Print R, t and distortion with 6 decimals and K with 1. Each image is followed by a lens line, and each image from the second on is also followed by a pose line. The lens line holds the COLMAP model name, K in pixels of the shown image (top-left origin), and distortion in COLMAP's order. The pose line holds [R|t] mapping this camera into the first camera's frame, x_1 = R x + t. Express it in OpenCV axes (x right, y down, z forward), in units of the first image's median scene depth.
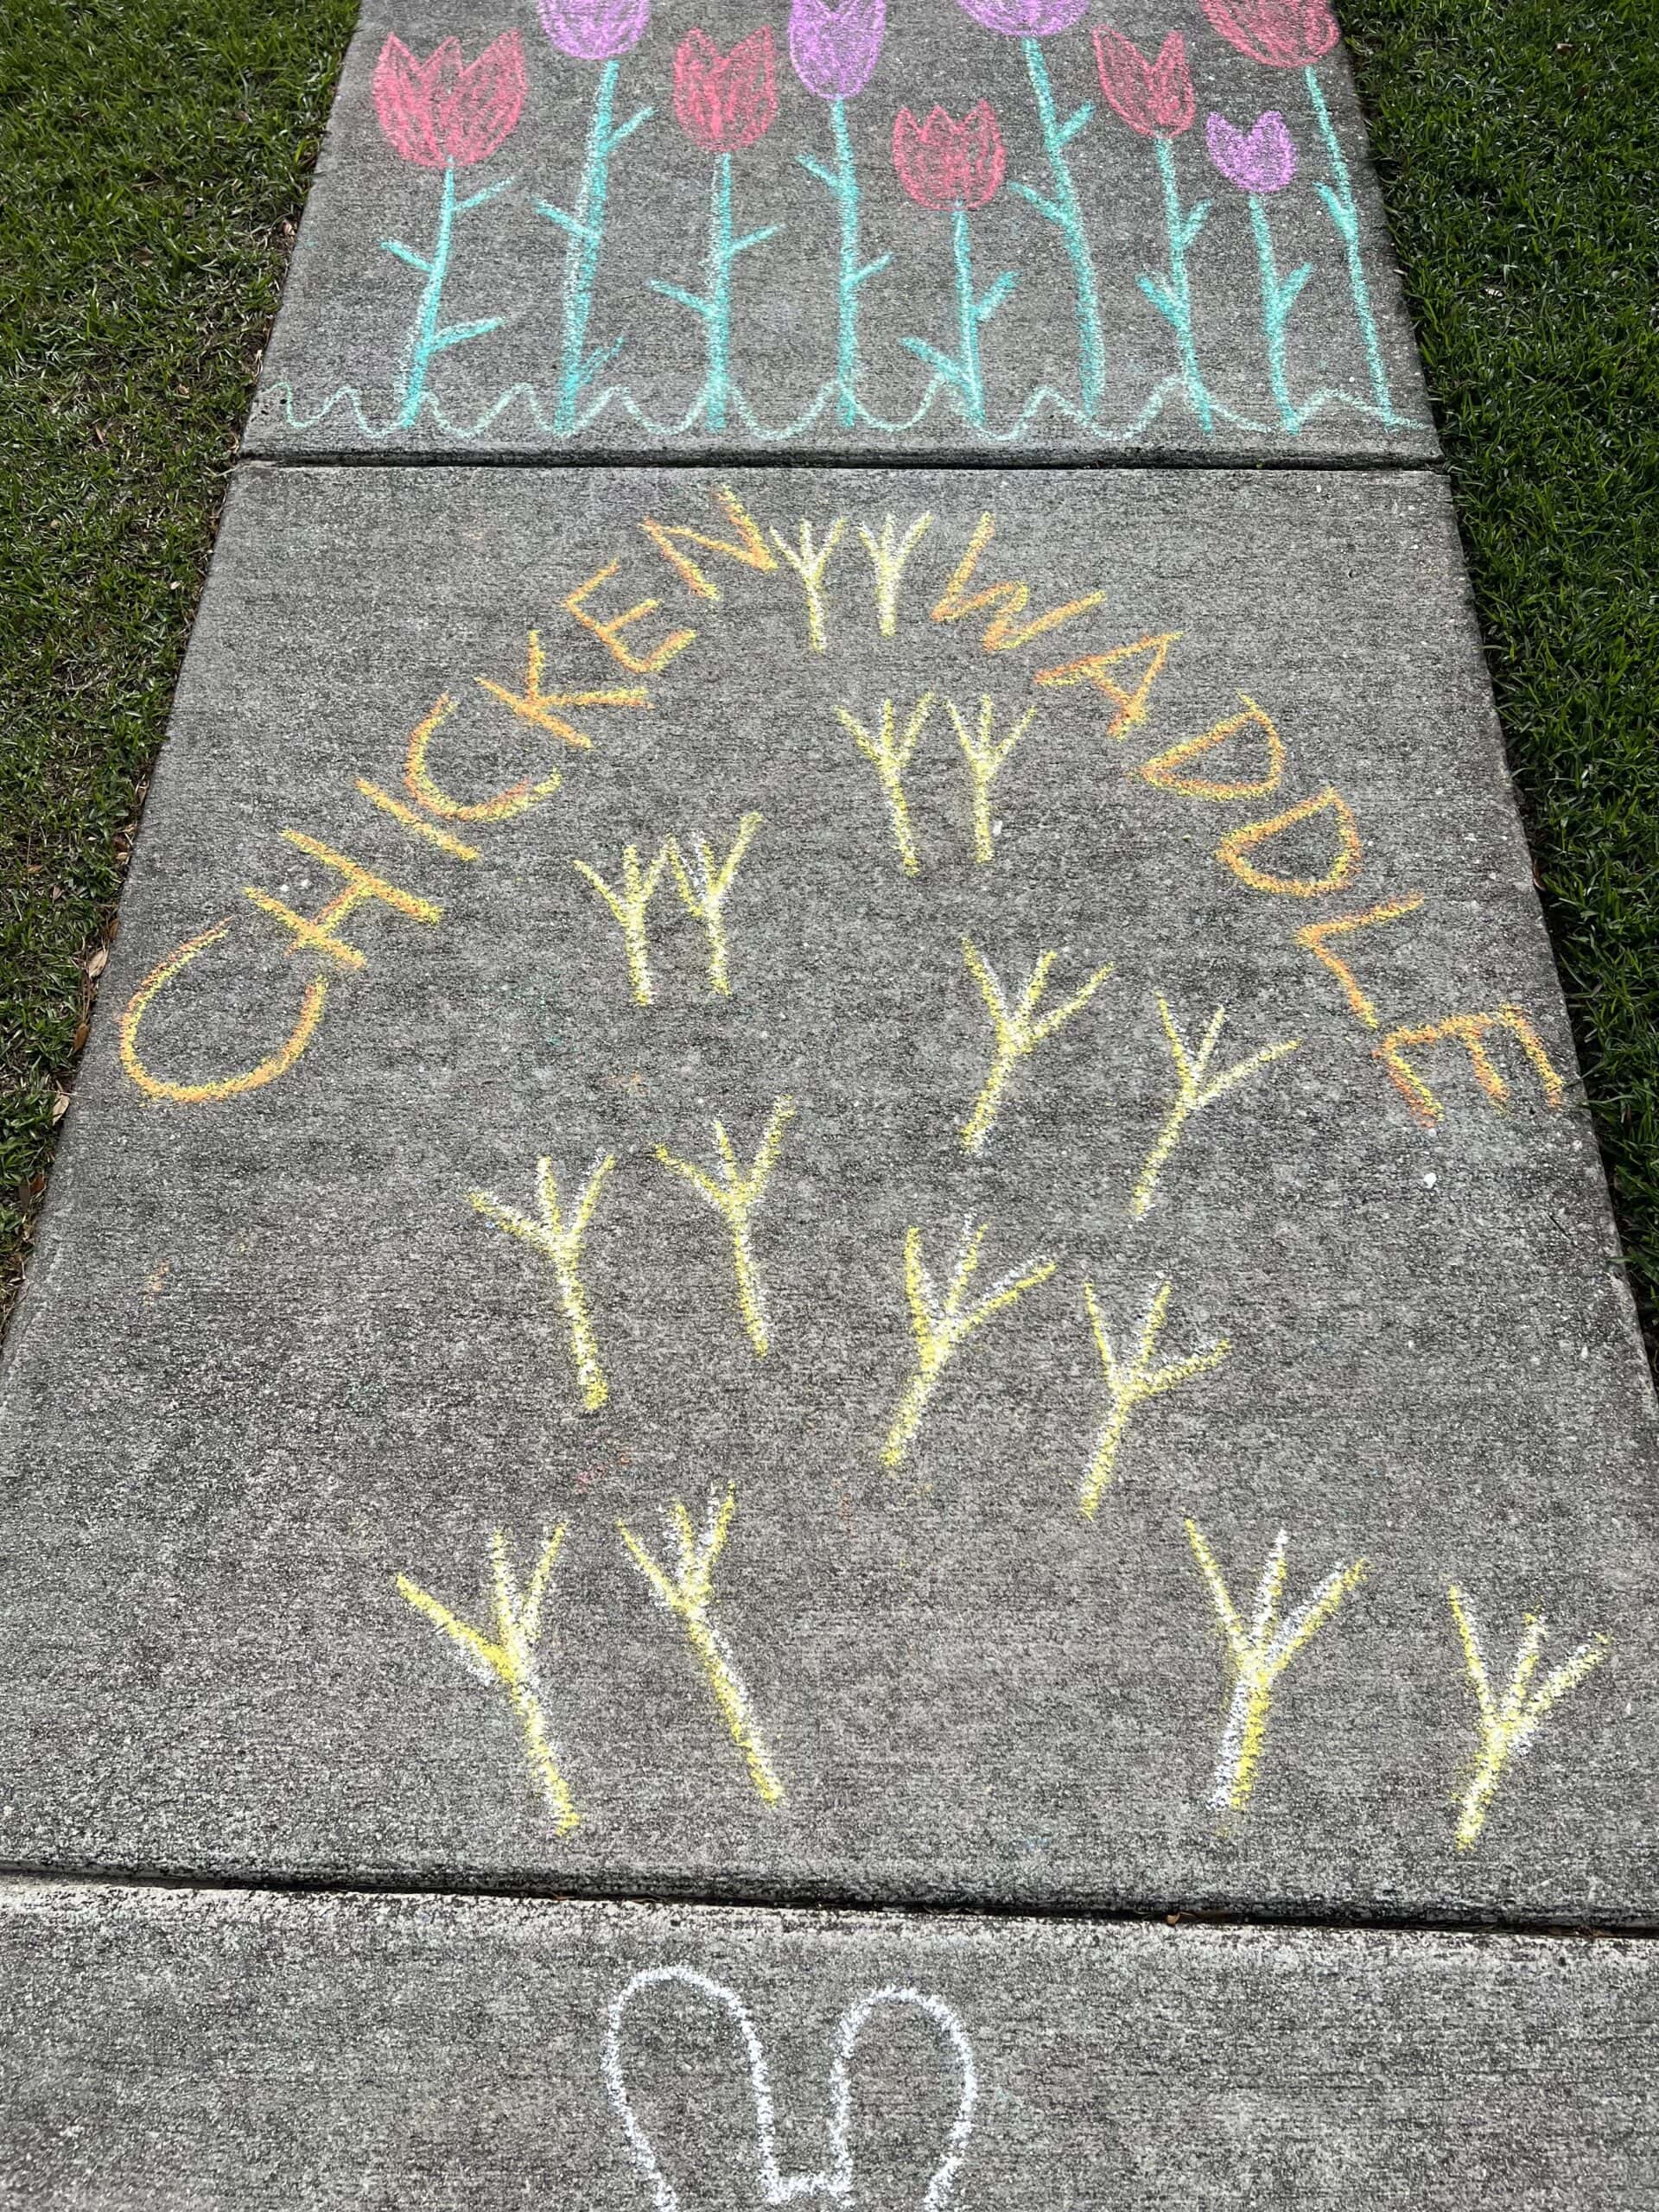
lens RADIAL K [[1688.7, 0, 825.9], [0, 1688.7, 1106.8], [0, 0, 1]] dist [0.052229, -0.067163]
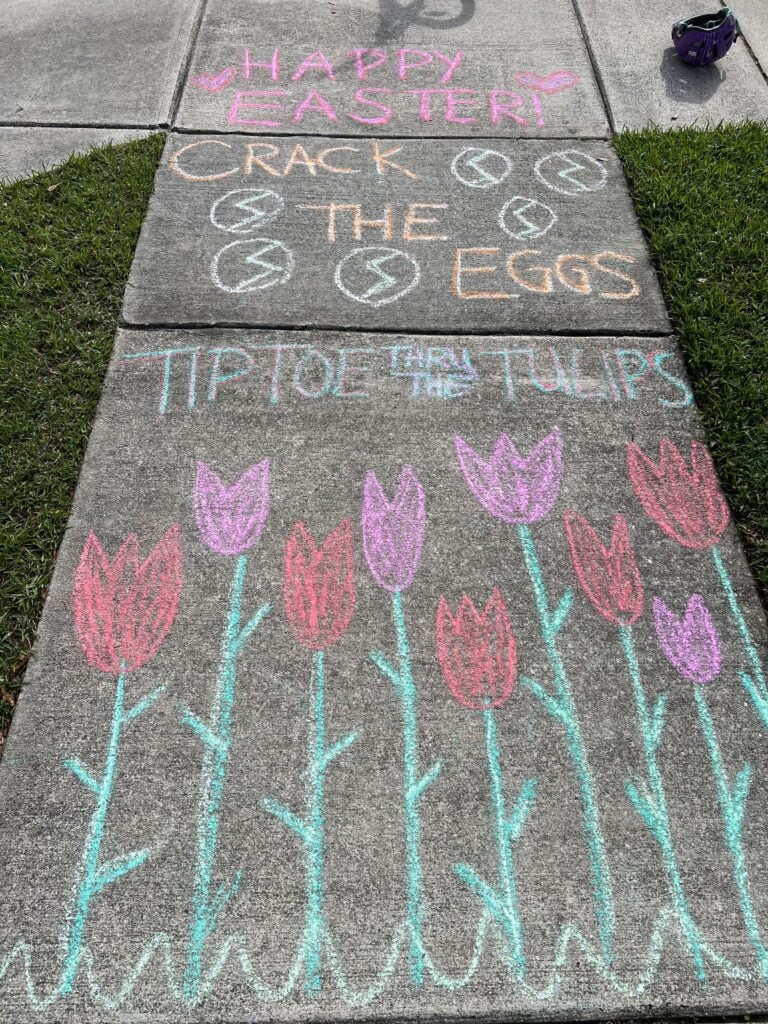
lens RADIAL K [[781.8, 0, 379.8], [0, 781.8, 509.3], [0, 0, 1]] dist [0.052229, -0.067163]
pose [[0.999811, -0.014418, 0.013056, -0.019428], [0.015706, 0.994393, -0.104573, -0.754026], [-0.011475, 0.104758, 0.994432, 0.420942]]
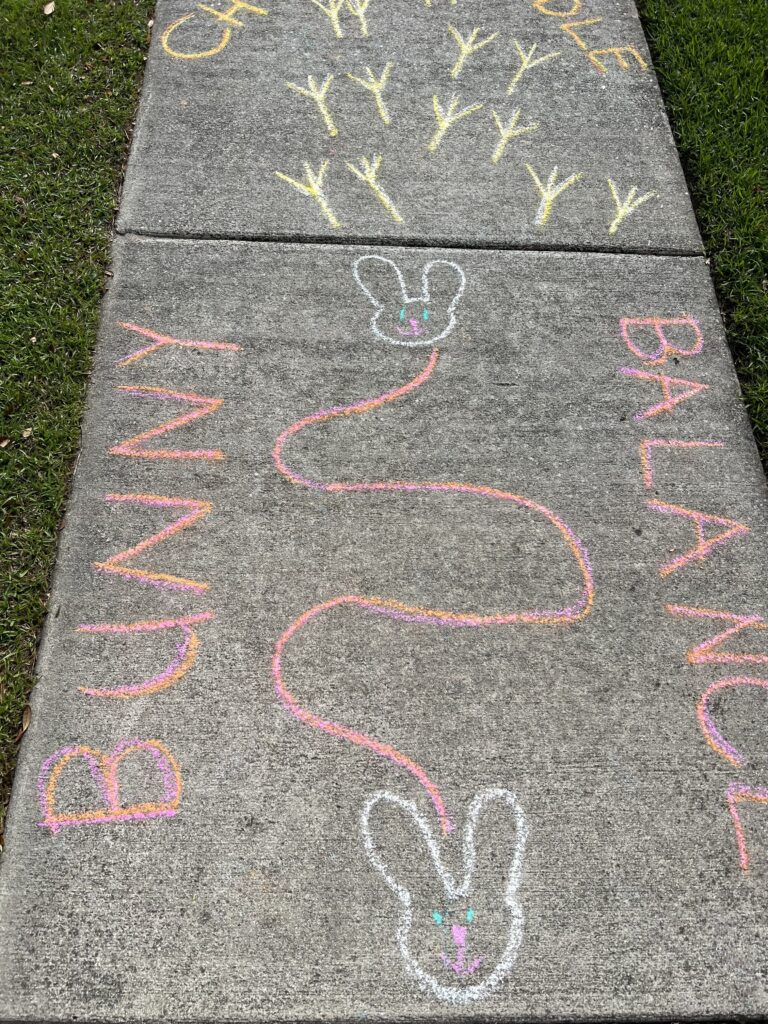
lens RADIAL K [[781.8, 0, 381.9], [0, 781.8, 516.3], [0, 0, 1]] dist [0.052229, -0.067163]
pose [[0.998545, -0.014858, 0.051838, -0.118084], [0.012804, 0.999129, 0.039723, 0.710678], [-0.052383, -0.039002, 0.997865, -0.395923]]
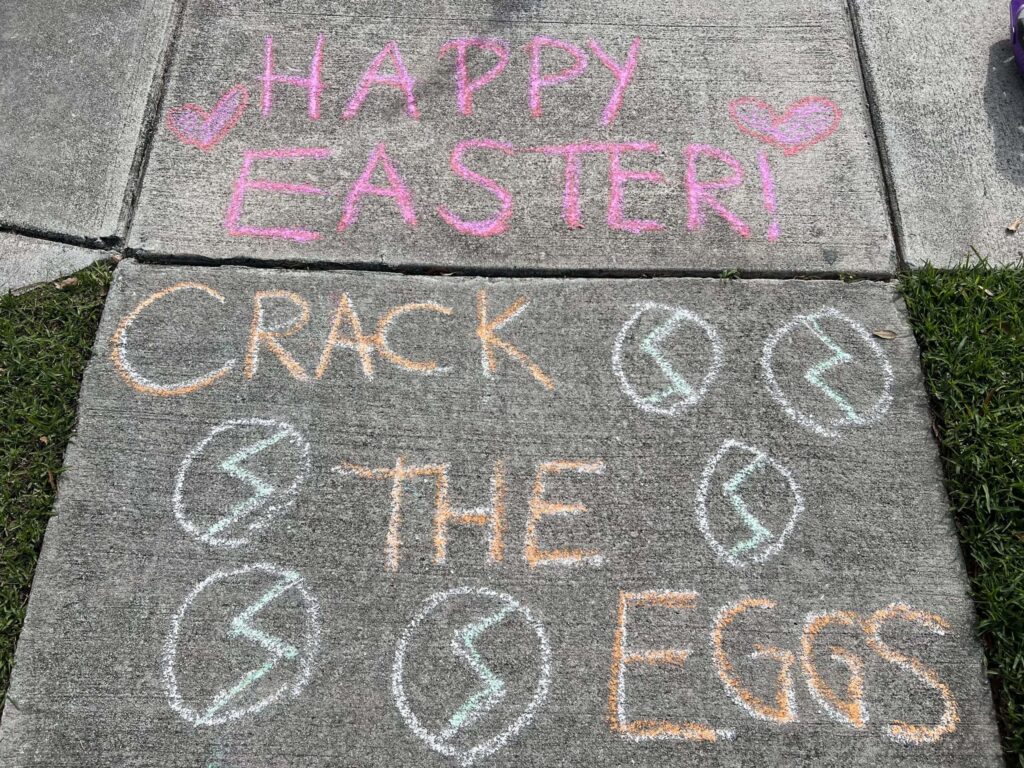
lens RADIAL K [[781.8, 0, 513.7], [0, 781.8, 388.5], [0, 0, 1]] dist [0.052229, -0.067163]
pose [[0.999996, -0.000971, 0.002558, 0.012662], [0.000721, 0.995355, 0.096270, -1.247125], [-0.002639, -0.096268, 0.995352, 0.758441]]
